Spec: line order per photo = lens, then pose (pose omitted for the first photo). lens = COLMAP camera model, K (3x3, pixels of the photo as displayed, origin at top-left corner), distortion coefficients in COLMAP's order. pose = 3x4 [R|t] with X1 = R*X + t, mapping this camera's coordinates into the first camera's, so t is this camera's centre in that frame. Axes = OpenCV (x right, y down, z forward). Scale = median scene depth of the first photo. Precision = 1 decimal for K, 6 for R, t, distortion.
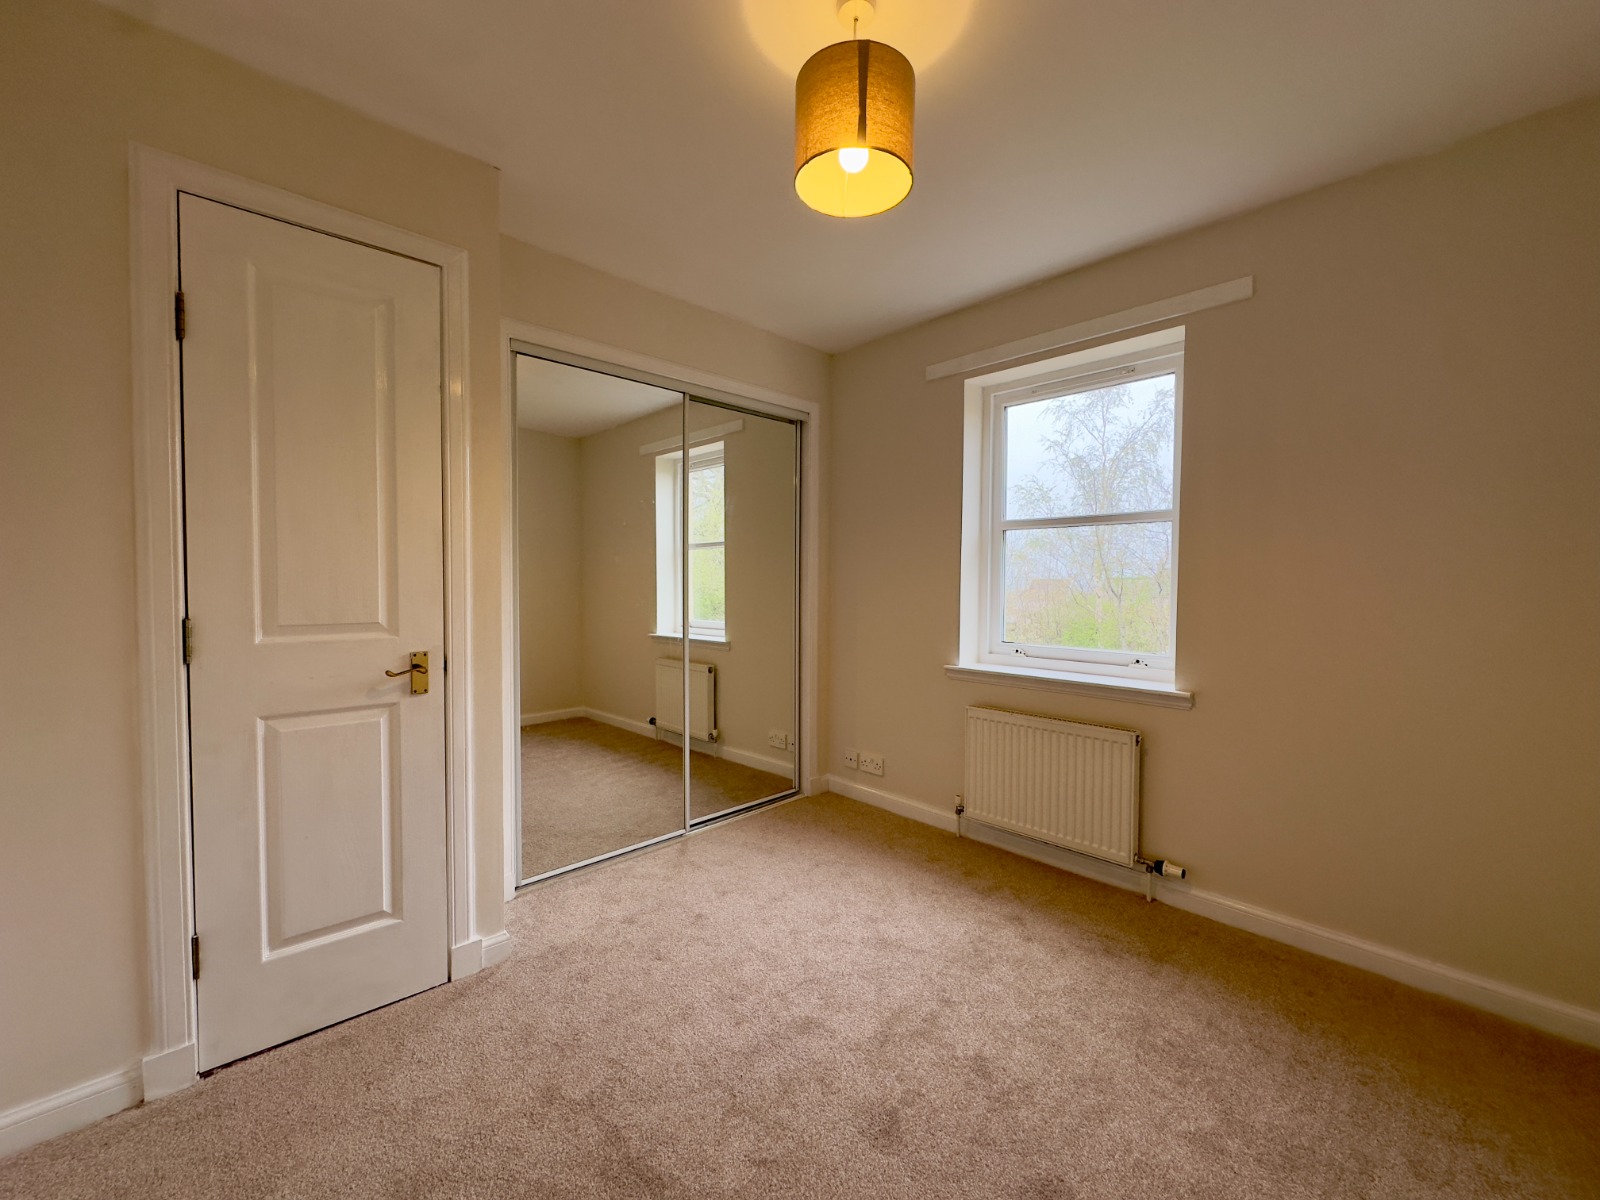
lens RADIAL K [[638.3, 0, 791.8], [0, 638.3, 592.8], [0, 0, 1]] dist [-0.002556, 0.000107]
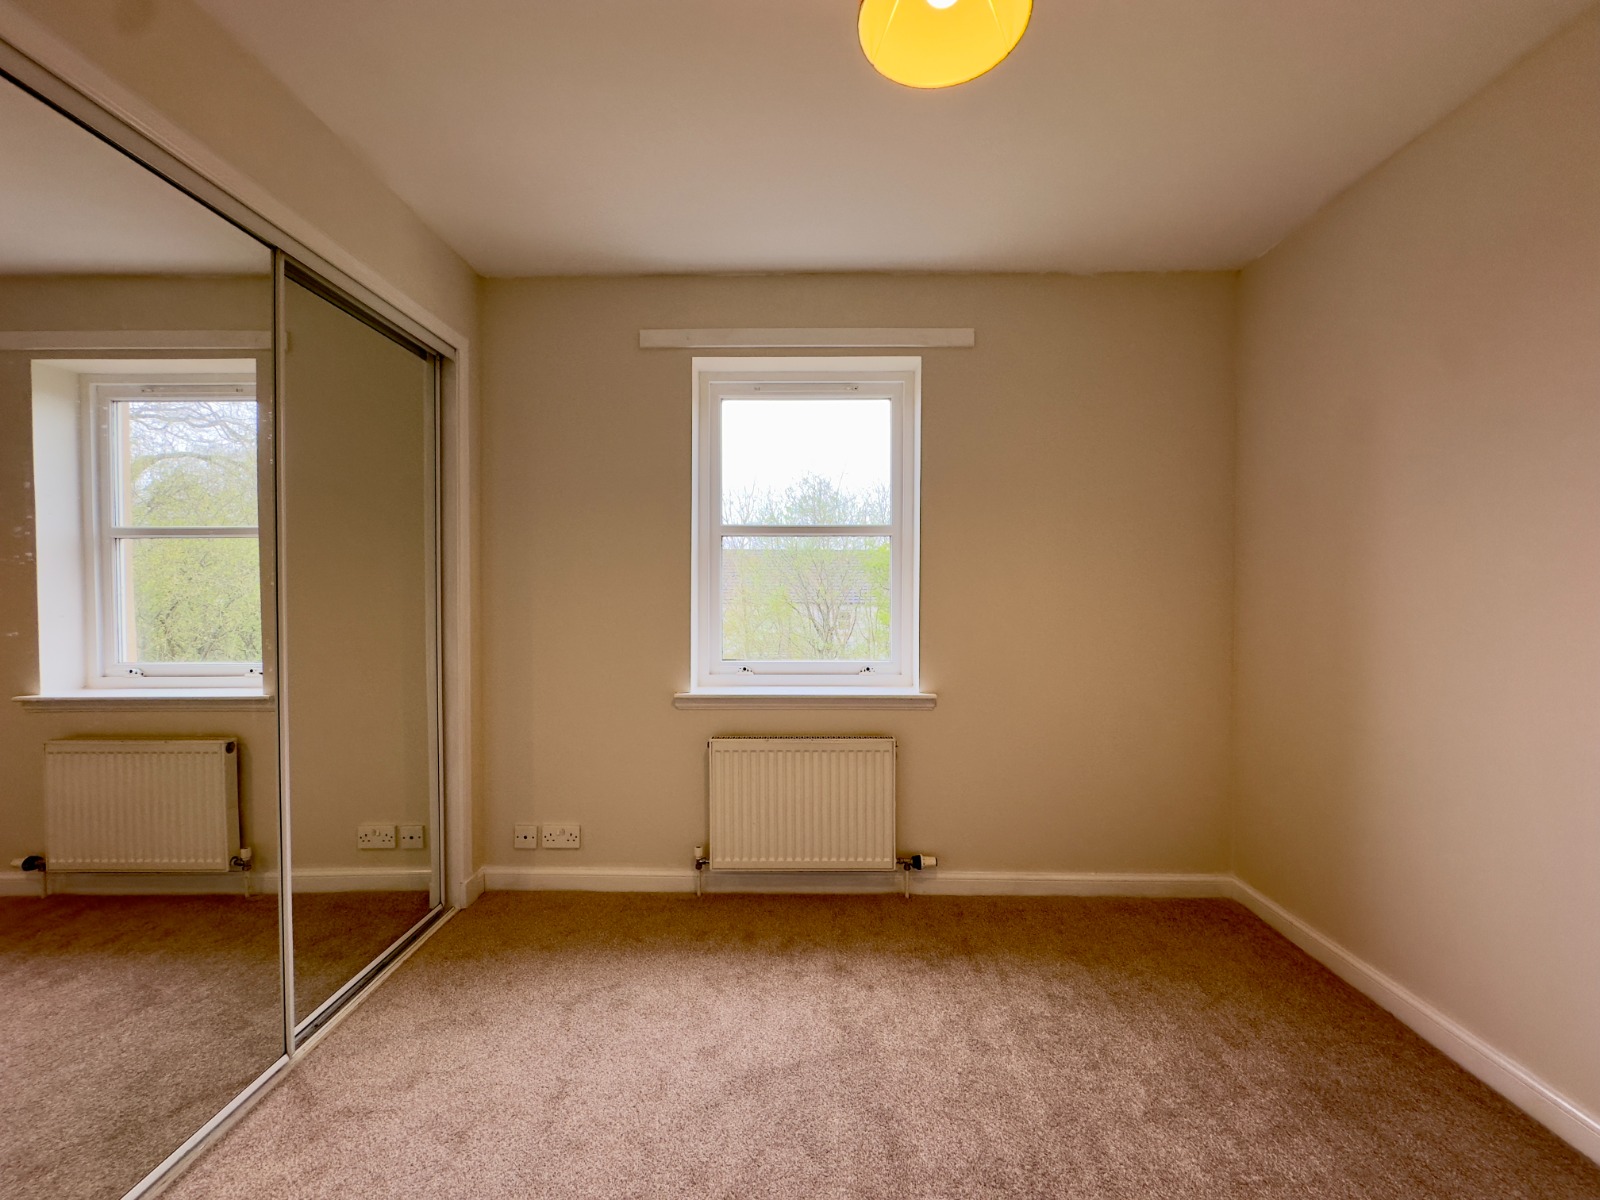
lens RADIAL K [[638.3, 0, 791.3], [0, 638.3, 596.9], [0, 0, 1]] dist [-0.002556, 0.000107]
pose [[0.701173, -0.006606, 0.712960, -0.252811], [0.017524, 0.999815, -0.007970, -0.003230], [-0.712775, 0.018083, 0.701159, 0.316519]]
